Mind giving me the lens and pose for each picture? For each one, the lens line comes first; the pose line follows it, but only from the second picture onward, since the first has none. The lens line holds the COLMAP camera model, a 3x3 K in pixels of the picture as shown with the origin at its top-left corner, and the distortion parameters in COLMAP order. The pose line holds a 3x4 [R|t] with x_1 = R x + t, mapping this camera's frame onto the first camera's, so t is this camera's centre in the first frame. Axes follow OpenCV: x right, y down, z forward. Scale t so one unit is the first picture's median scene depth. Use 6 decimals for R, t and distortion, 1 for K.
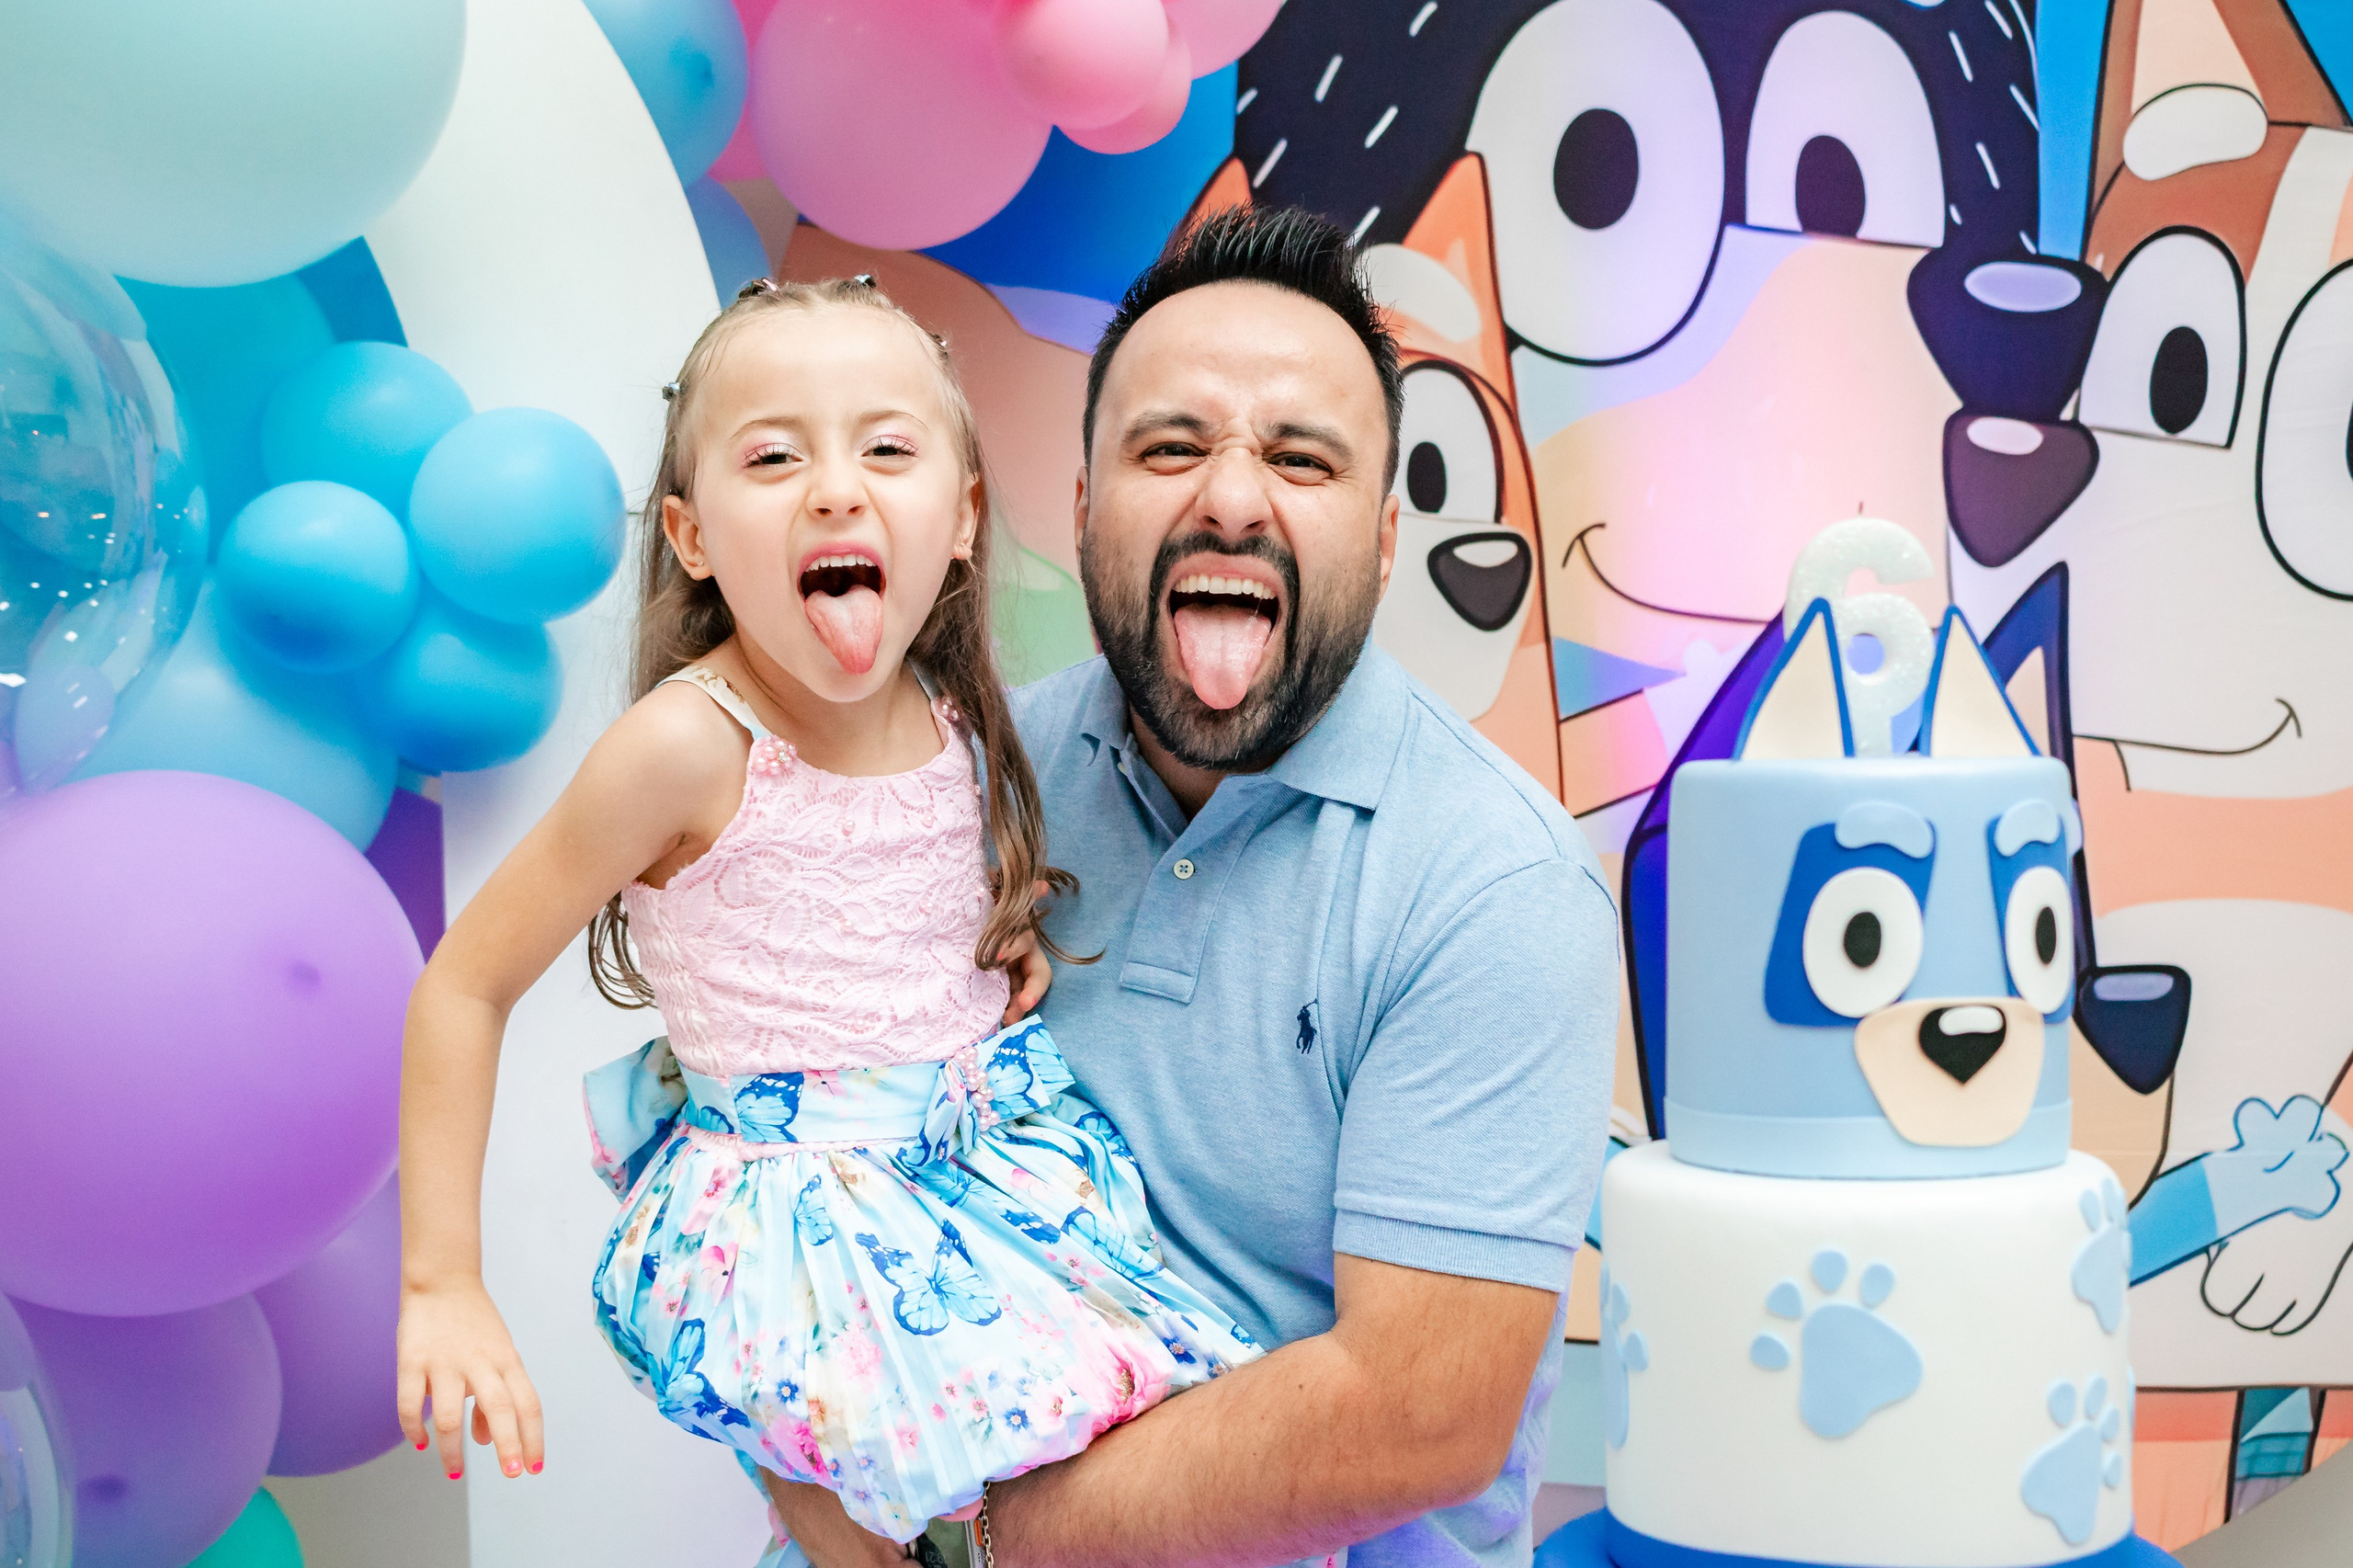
lens RADIAL K [[2739.1, 0, 1156.7], [0, 2739.1, 673.1], [0, 0, 1]] dist [0.002380, 0.000000]
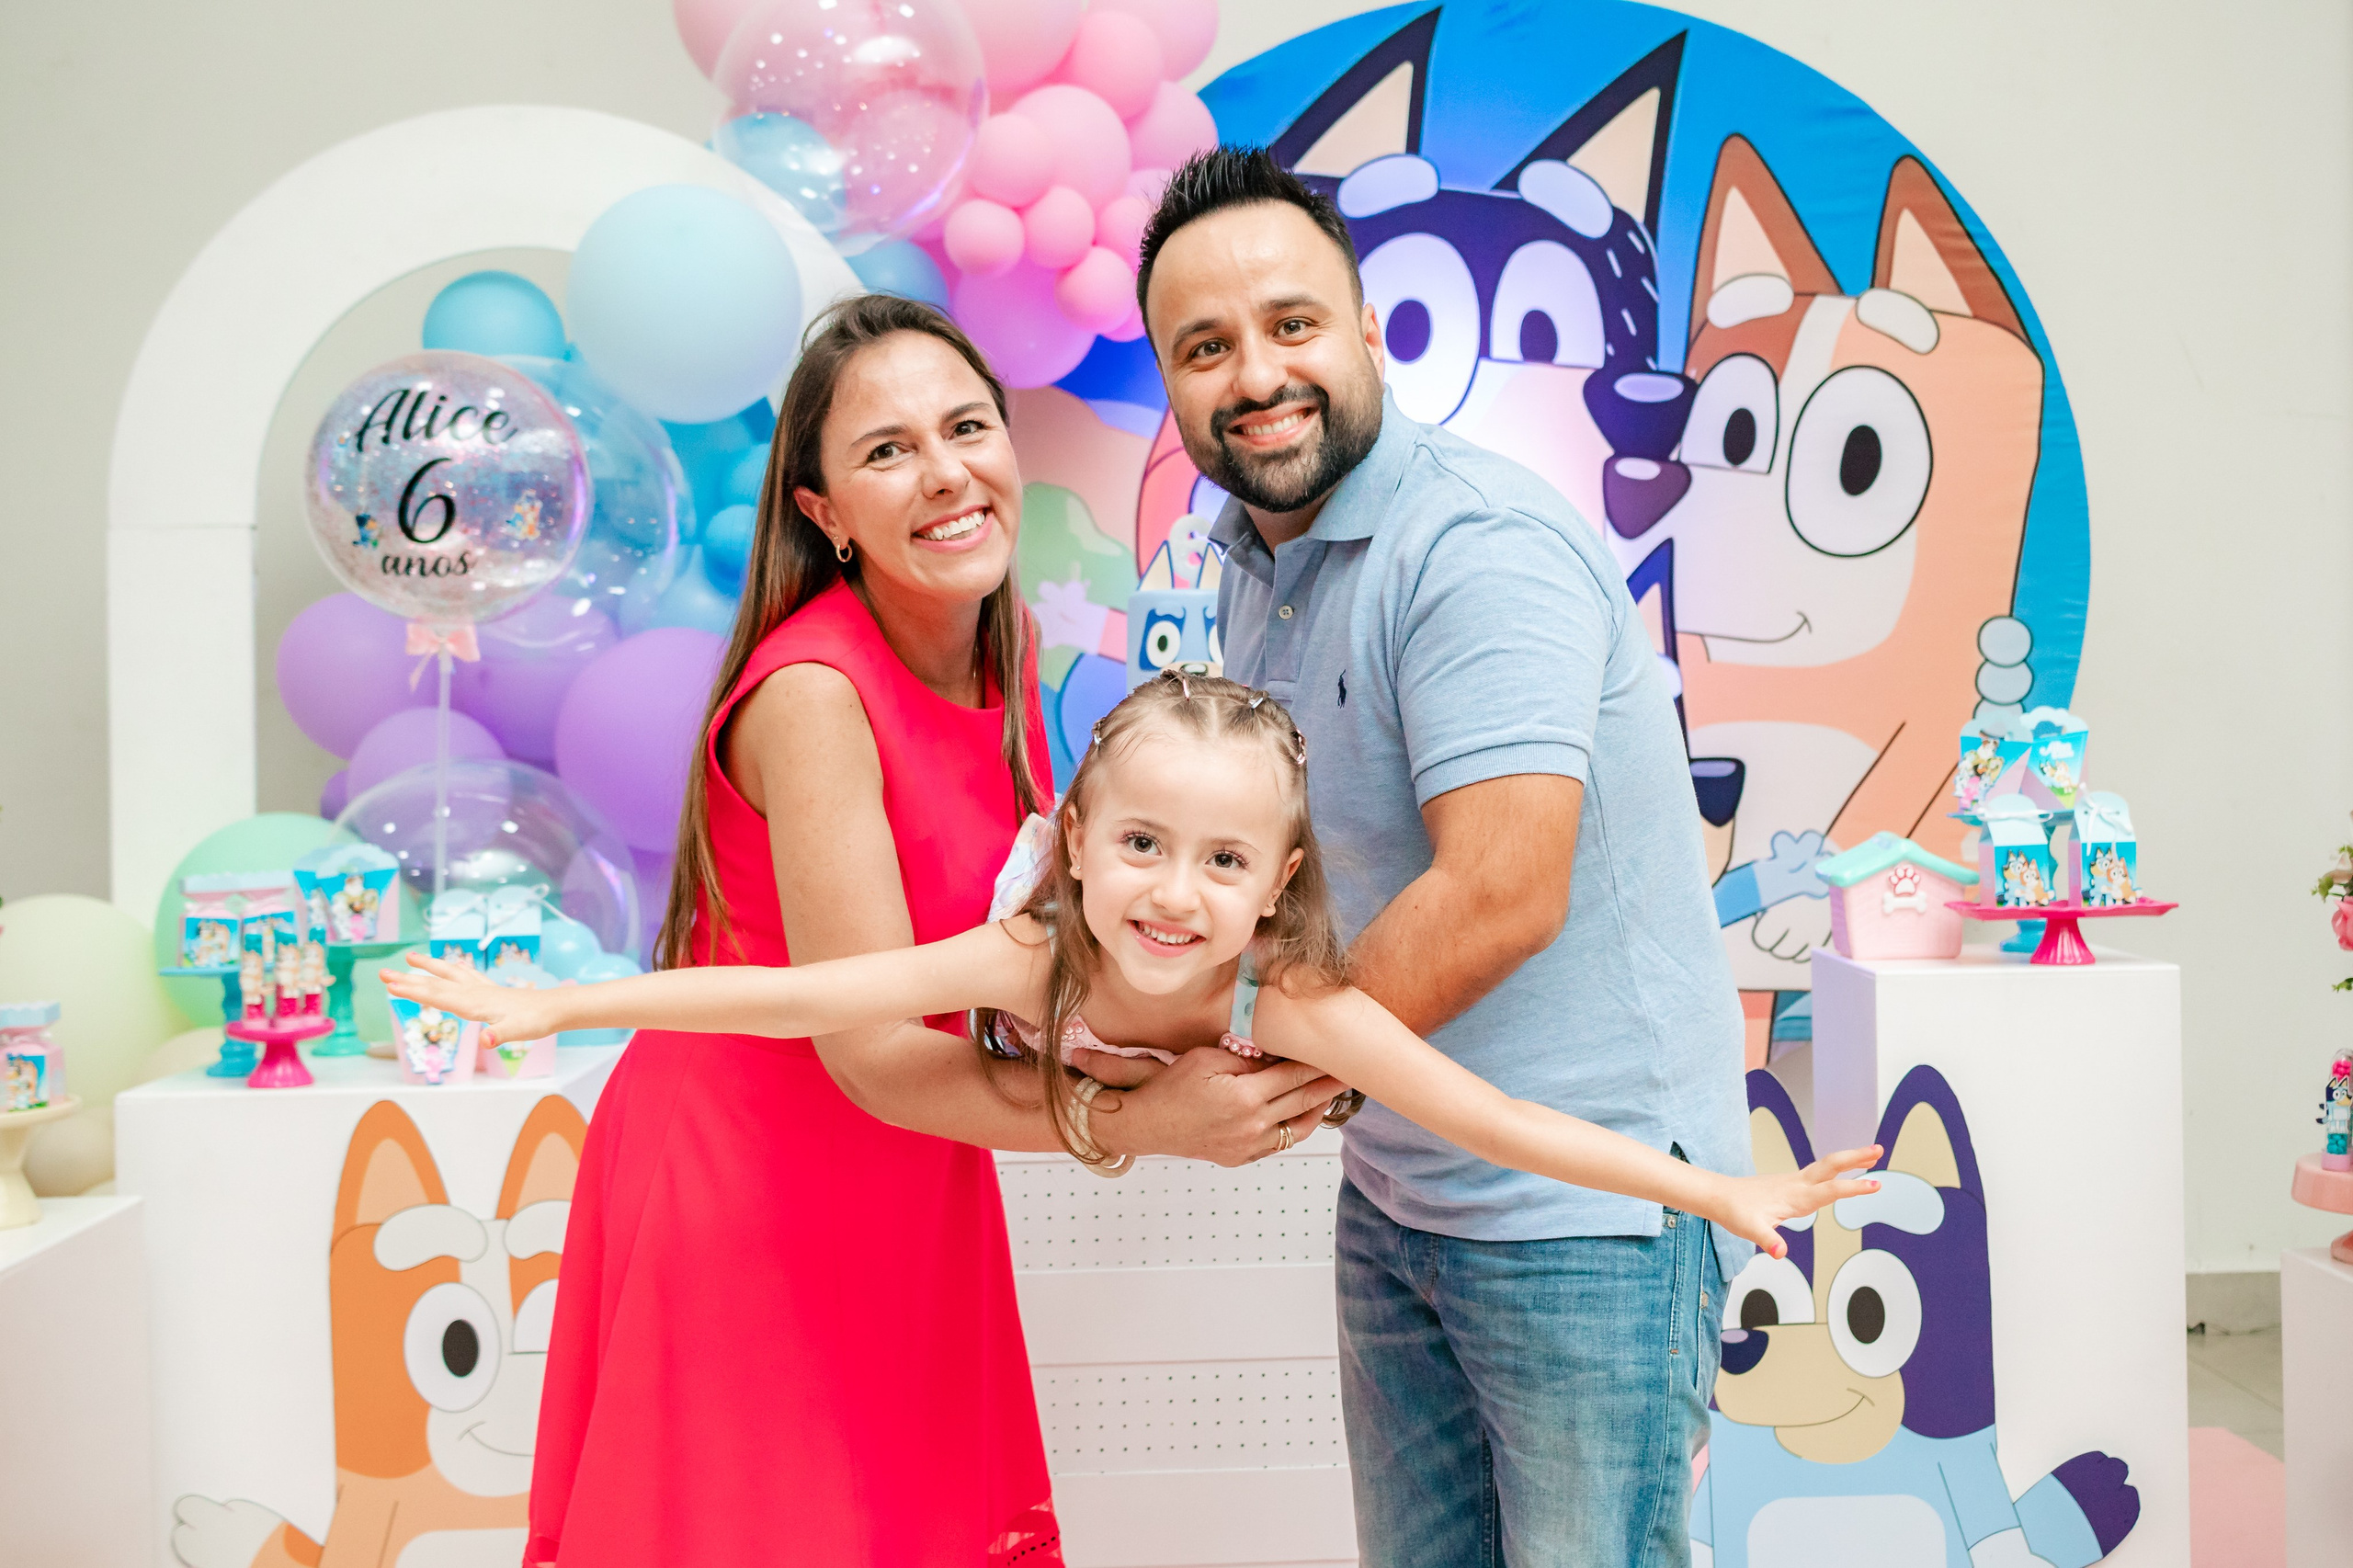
lens RADIAL K [[2739.1, 0, 1252.8], [0, 2739.1, 751.6], [0, 0, 1]] dist [0.002380, 0.000000]
pose [[0.987830, 0.004623, -0.155467, 0.353136], [-0.000373, 0.999626, 0.027355, 0.055271], [0.155536, -0.026964, 0.987462, -0.899547]]
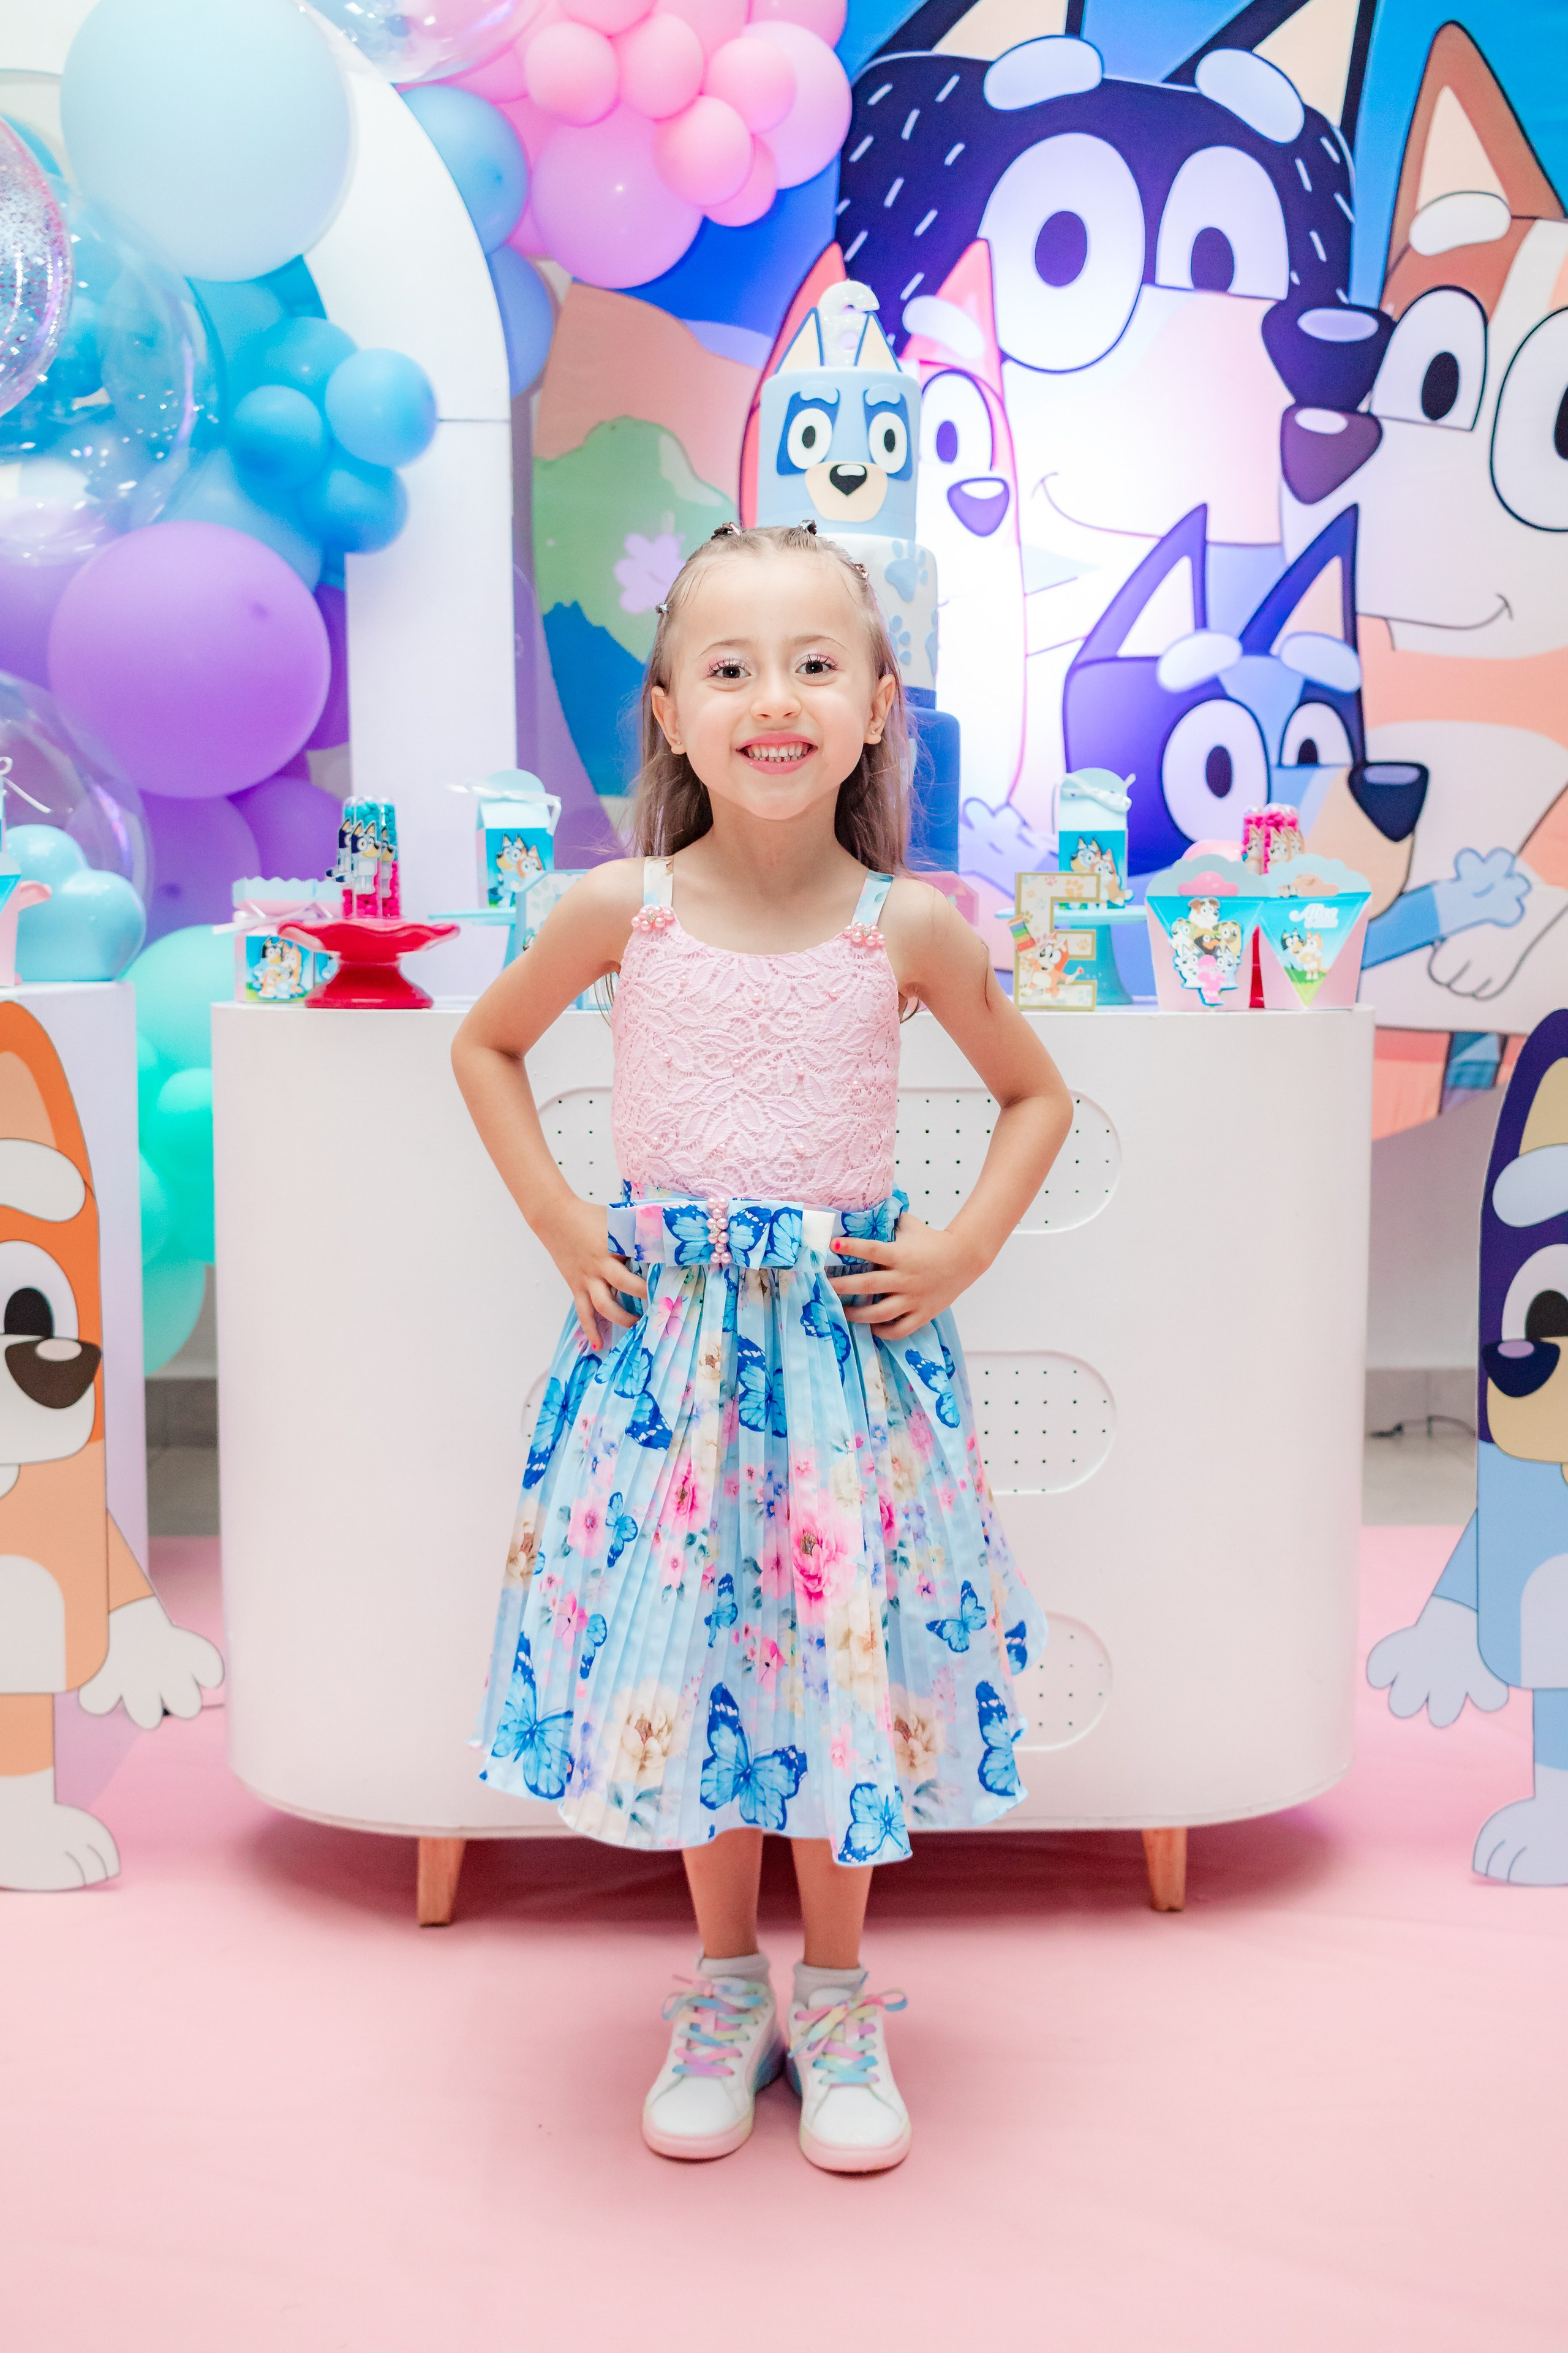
lens RADIAL K [[2462.4, 0, 803.8], [0, 2462.4, 1190.9], [0, 0, 1]] dist [0.002256, 0.000000]
pose [[0.988699, 0.039043, -0.144741, 0.244913], [-0.023266, 0.993755, 0.109129, 0.216944], [0.148098, -0.104528, 0.983433, -0.521589]]
